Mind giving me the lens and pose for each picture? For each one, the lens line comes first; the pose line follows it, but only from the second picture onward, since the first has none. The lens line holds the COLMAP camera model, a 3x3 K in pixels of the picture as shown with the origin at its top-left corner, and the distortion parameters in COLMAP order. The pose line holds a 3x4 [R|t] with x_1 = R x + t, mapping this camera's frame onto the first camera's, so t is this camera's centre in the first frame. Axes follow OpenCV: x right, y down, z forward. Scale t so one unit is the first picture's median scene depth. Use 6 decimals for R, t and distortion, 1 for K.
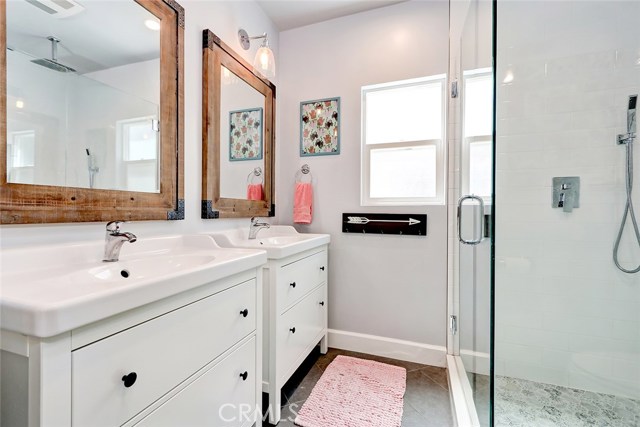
lens RADIAL K [[292.0, 0, 319.4], [0, 292.0, 211.9], [0, 0, 1]] dist [0.001093, -0.000076]
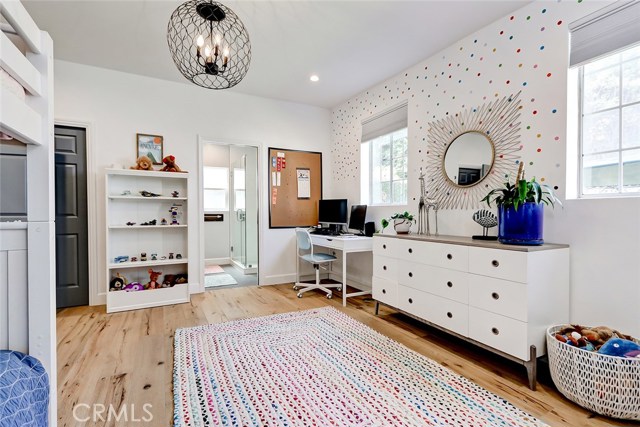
lens RADIAL K [[292.0, 0, 318.5], [0, 292.0, 218.2], [0, 0, 1]] dist [0.001093, -0.000076]
pose [[0.679417, -0.009980, 0.733685, -1.160057], [0.005012, 0.999947, 0.008961, 0.028699], [-0.733736, -0.002411, 0.679431, -1.738431]]
